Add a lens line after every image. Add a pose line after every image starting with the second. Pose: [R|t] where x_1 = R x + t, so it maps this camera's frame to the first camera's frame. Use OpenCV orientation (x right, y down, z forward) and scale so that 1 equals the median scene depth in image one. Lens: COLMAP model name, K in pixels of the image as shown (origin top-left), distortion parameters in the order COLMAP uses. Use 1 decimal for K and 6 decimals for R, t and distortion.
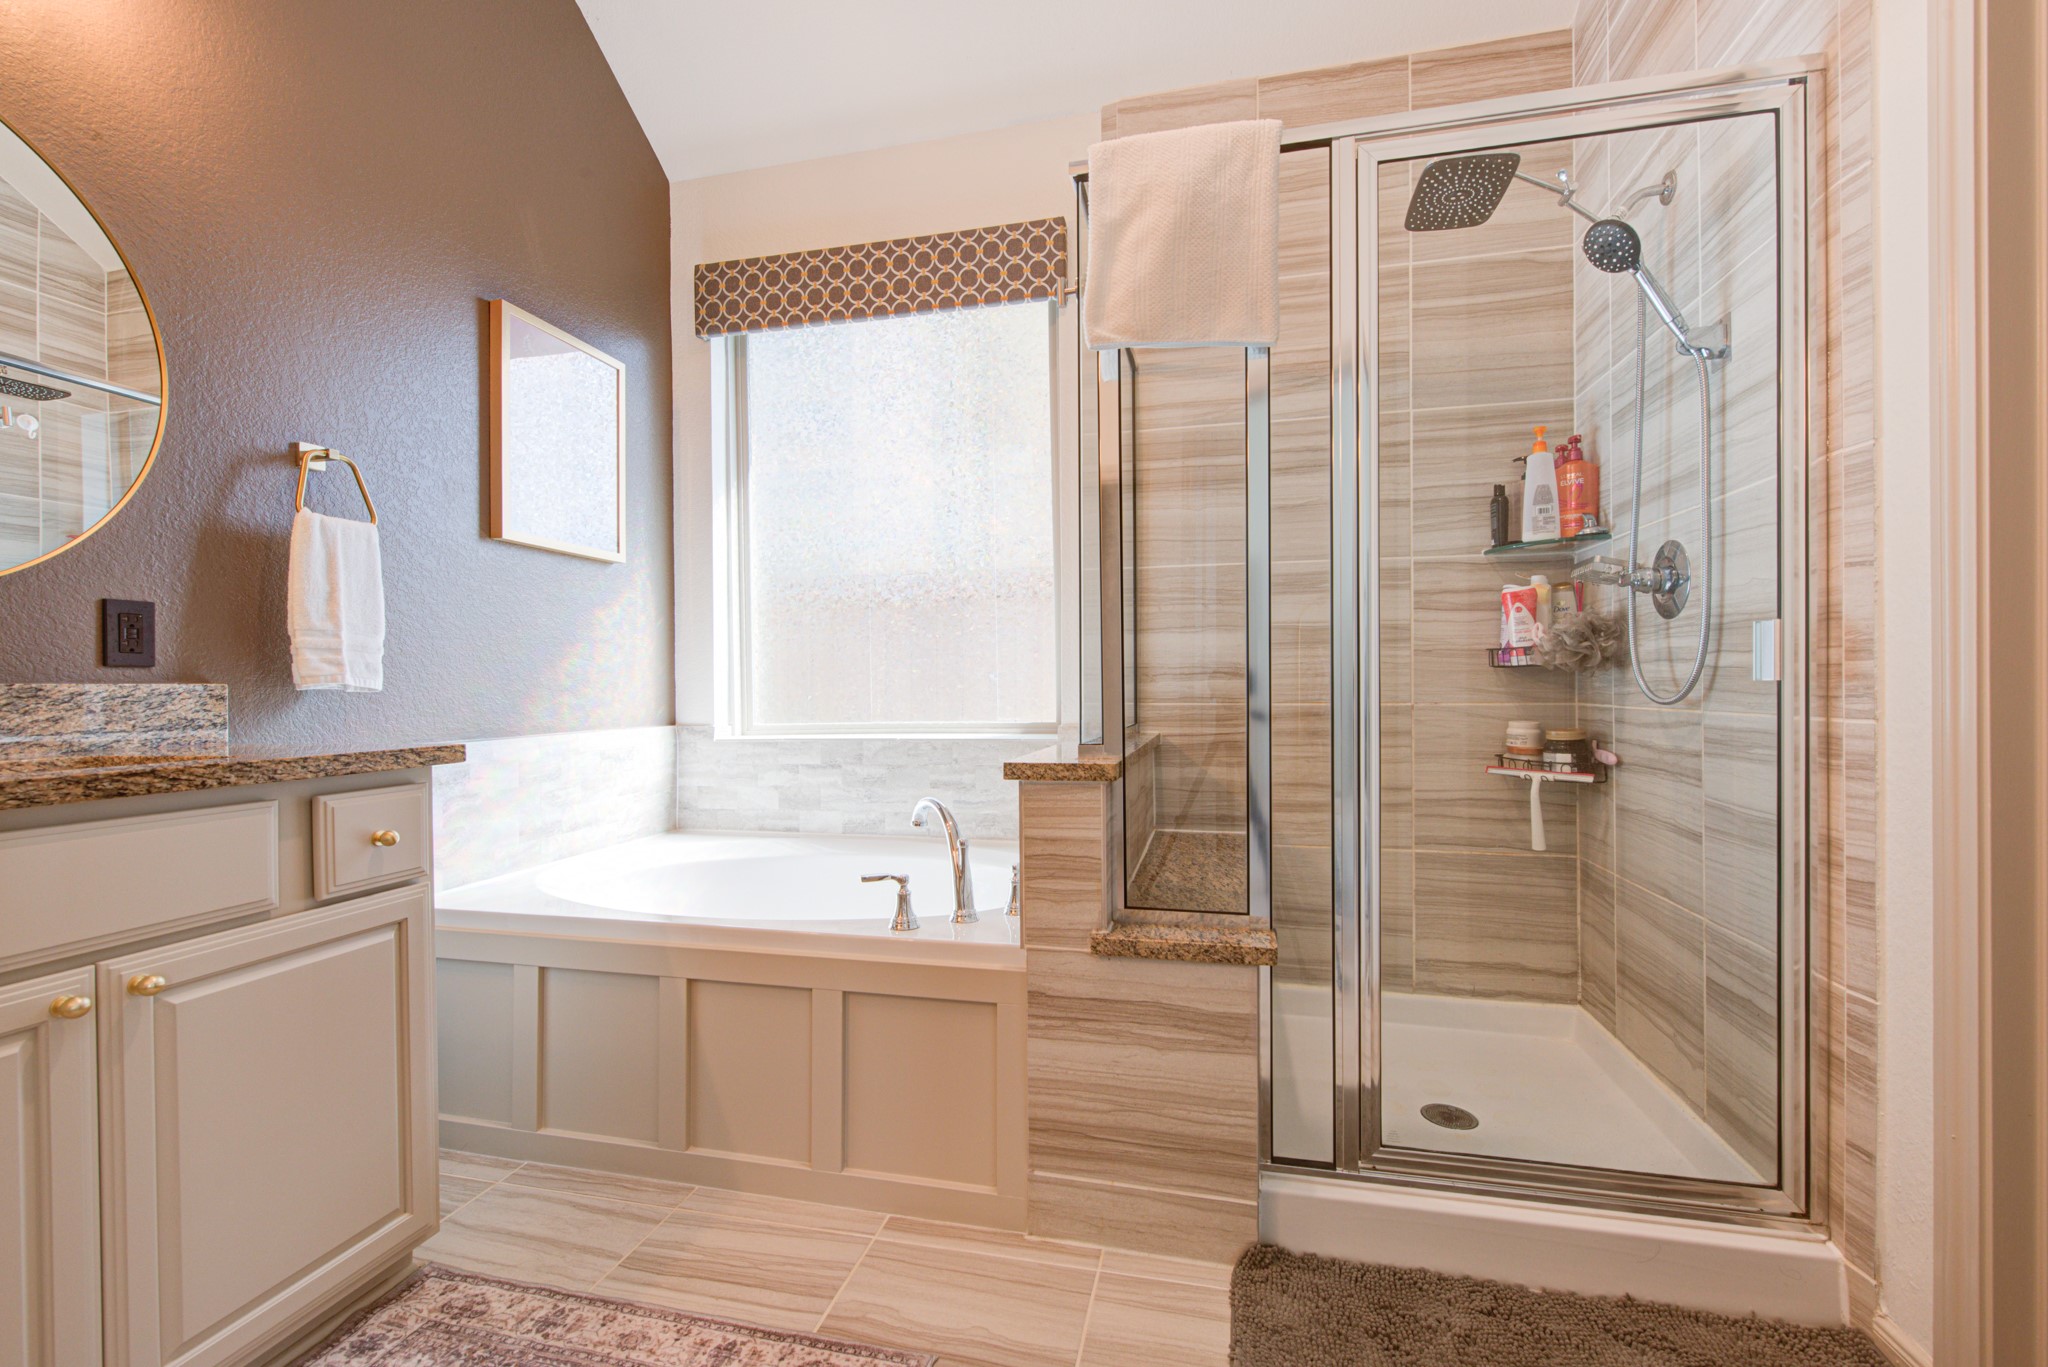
lens RADIAL K [[847.0, 0, 1031.2], [0, 847.0, 686.4], [0, 0, 1]] dist [0.004301, -0.001599]
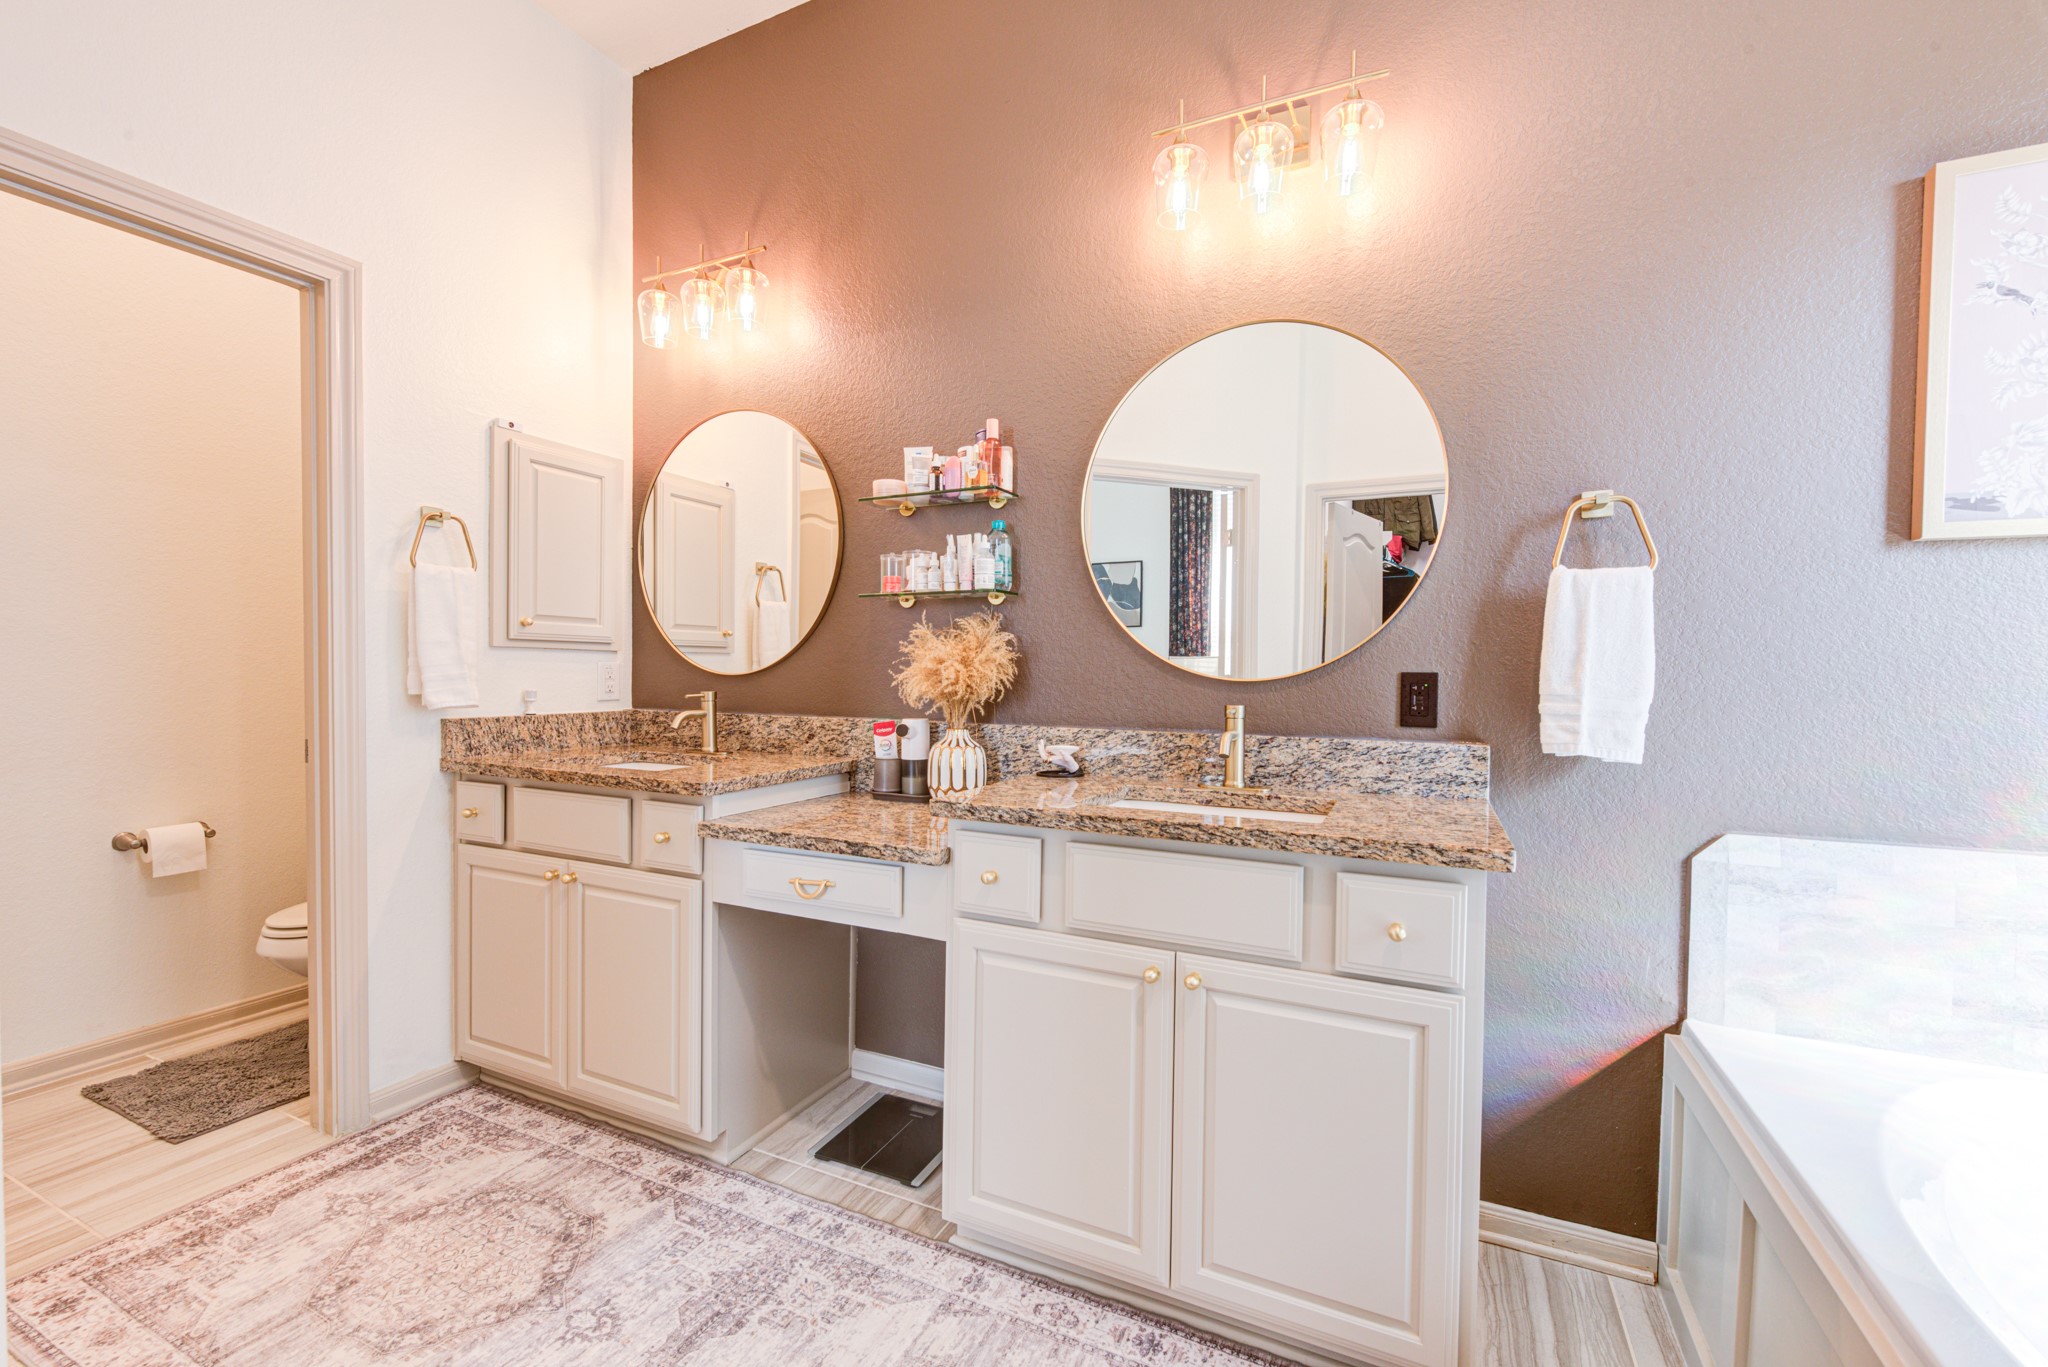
lens RADIAL K [[847.0, 0, 1030.9], [0, 847.0, 684.8], [0, 0, 1]] dist [0.004301, -0.001599]
pose [[-0.211064, 0.023148, -0.977198, 0.226785], [-0.011588, 0.999590, 0.026182, -0.106750], [0.977404, 0.016850, -0.210709, 0.701314]]
